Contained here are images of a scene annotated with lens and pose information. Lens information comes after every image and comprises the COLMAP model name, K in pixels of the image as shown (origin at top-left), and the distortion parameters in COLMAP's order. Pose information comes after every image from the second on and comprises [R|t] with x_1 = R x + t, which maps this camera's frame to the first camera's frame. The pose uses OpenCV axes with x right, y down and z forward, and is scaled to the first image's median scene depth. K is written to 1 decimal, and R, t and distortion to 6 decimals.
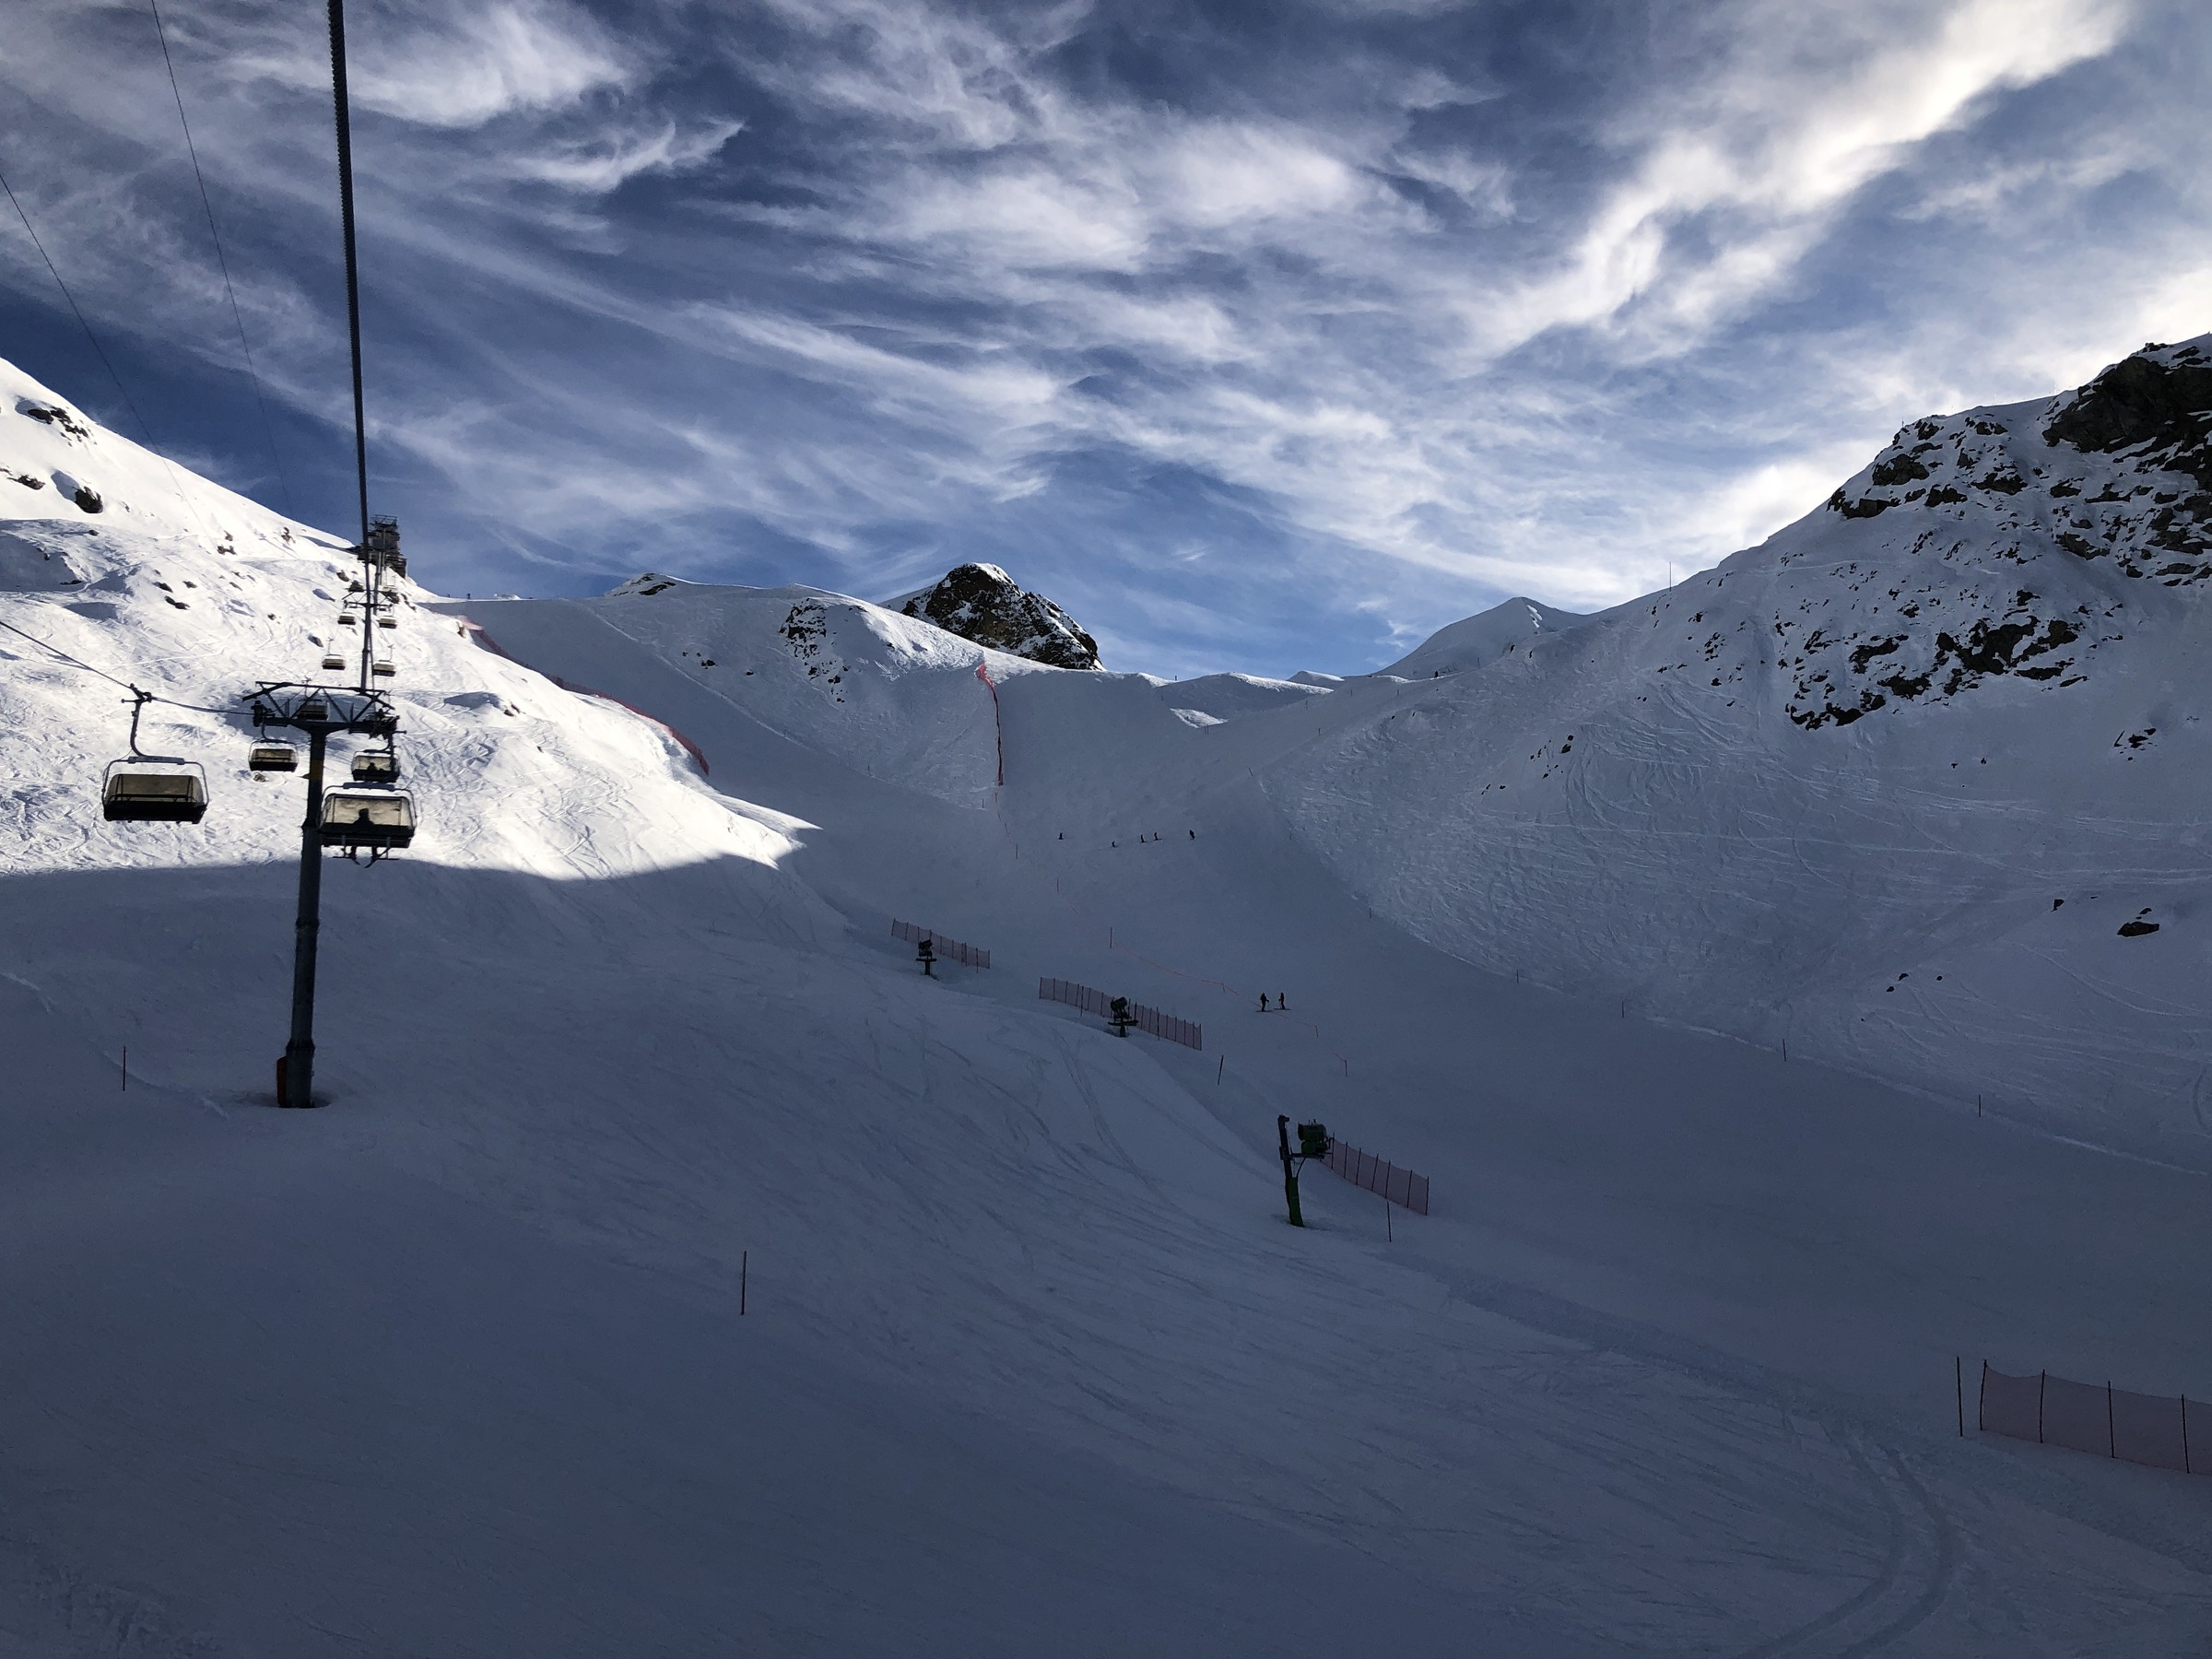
lens RADIAL K [[1802.9, 0, 1106.0], [0, 1802.9, 829.5], [0, 0, 1]] dist [-0.005229, 0.012821]
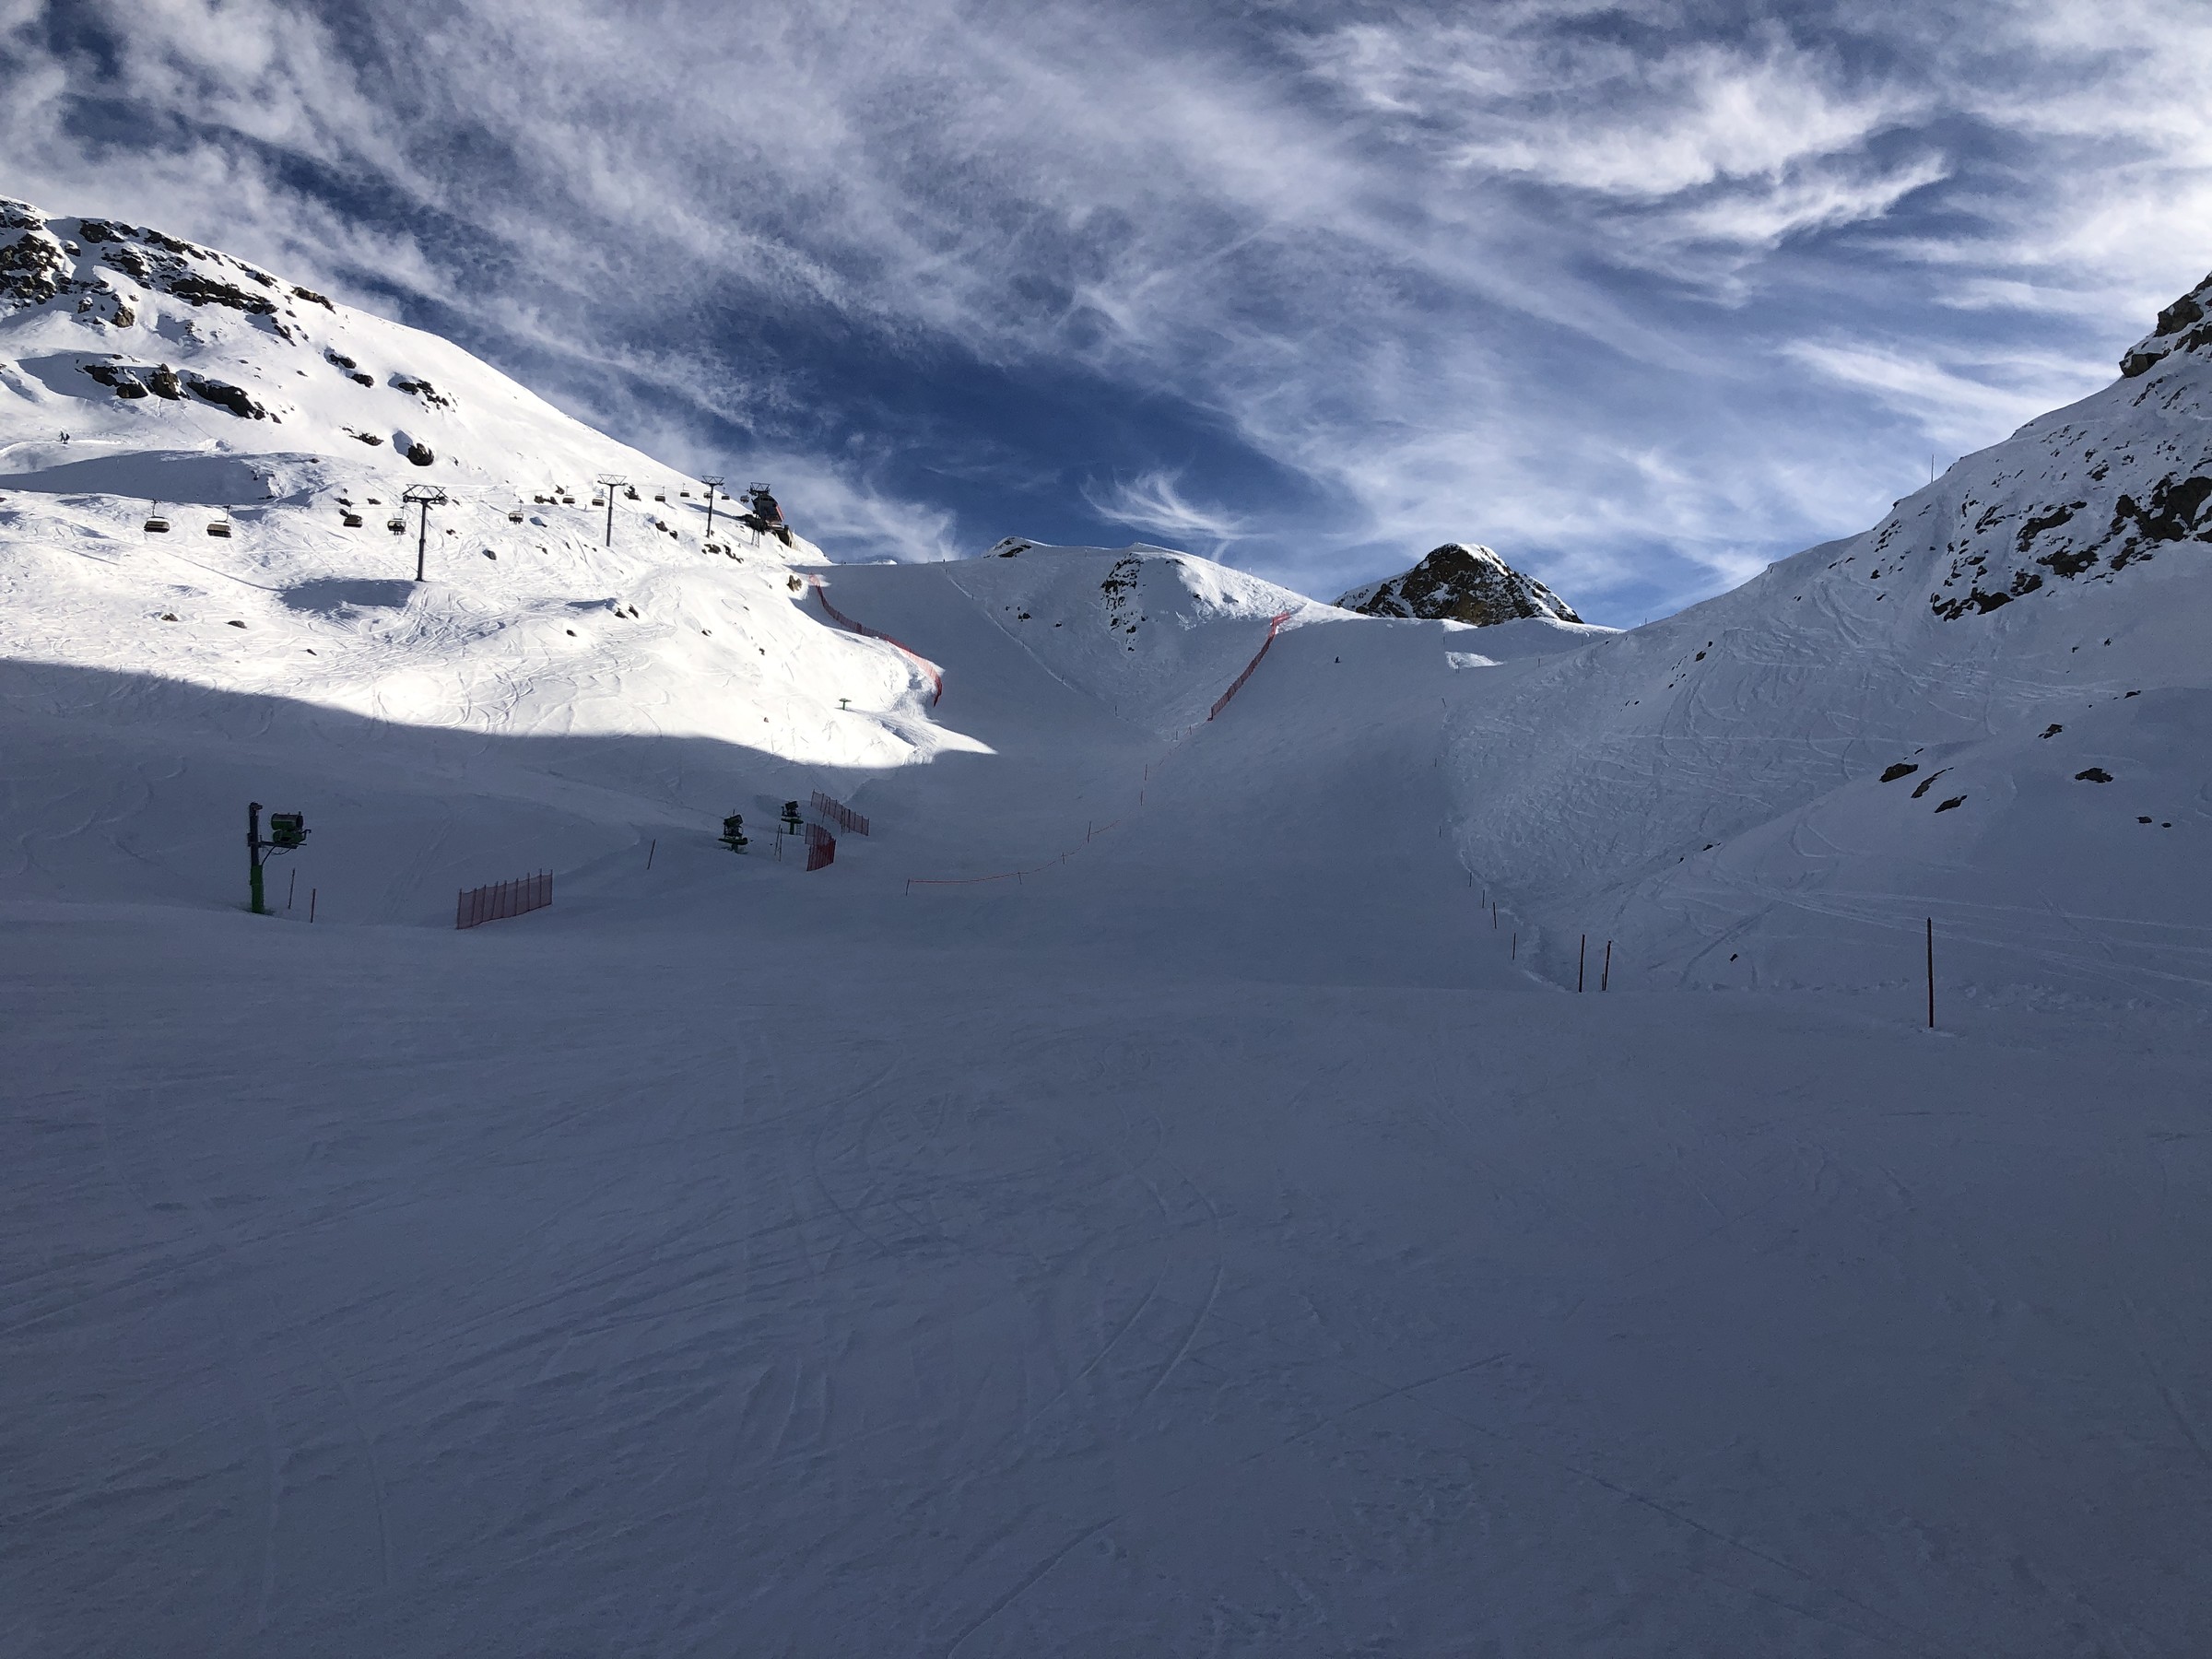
lens RADIAL K [[1792.3, 0, 1064.6], [0, 1792.3, 827.0], [0, 0, 1]] dist [0.088647, -0.125678]
pose [[0.931569, 0.033698, -0.361999, 0.317415], [-0.037446, 0.999293, -0.003341, 0.056841], [0.361630, 0.016668, 0.932173, 0.079307]]
